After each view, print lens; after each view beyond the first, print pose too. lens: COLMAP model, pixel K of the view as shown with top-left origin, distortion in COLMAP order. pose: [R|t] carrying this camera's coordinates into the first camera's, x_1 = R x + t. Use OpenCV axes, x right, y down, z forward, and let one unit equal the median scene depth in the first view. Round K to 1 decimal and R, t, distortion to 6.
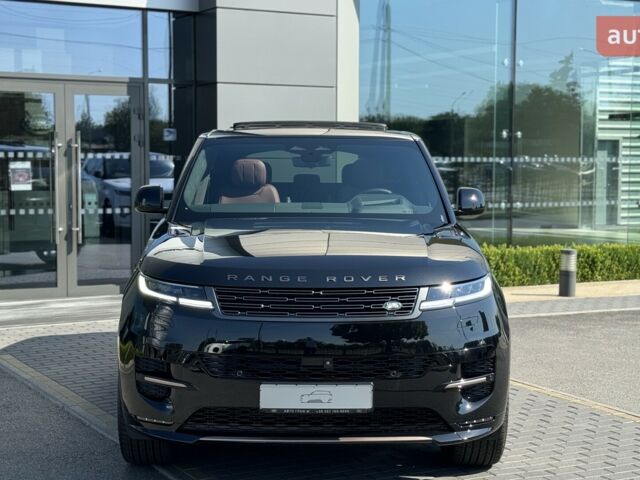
lens RADIAL K [[1171.4, 0, 320.0], [0, 1171.4, 240.0], [0, 0, 1]] dist [0.486780, 0.076597]
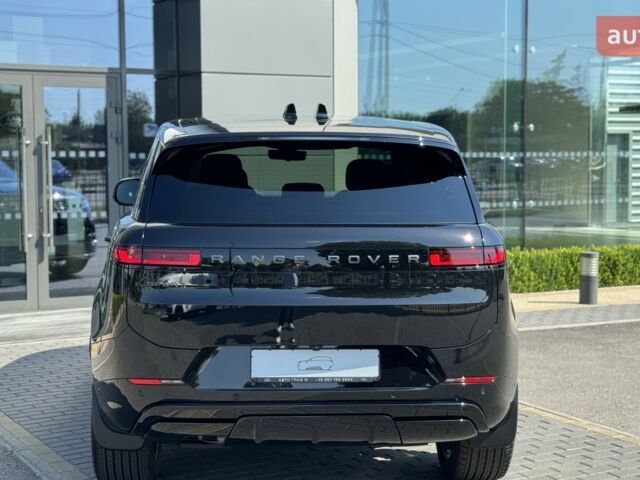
lens RADIAL K [[997.4, 0, 320.0], [0, 997.4, 240.0], [0, 0, 1]] dist [0.309783, -0.004859]
pose [[0.999958, -0.009096, -0.001235, 0.003378], [0.009110, 0.999890, 0.011716, -0.012100], [0.001128, -0.011727, 0.999931, 0.217363]]
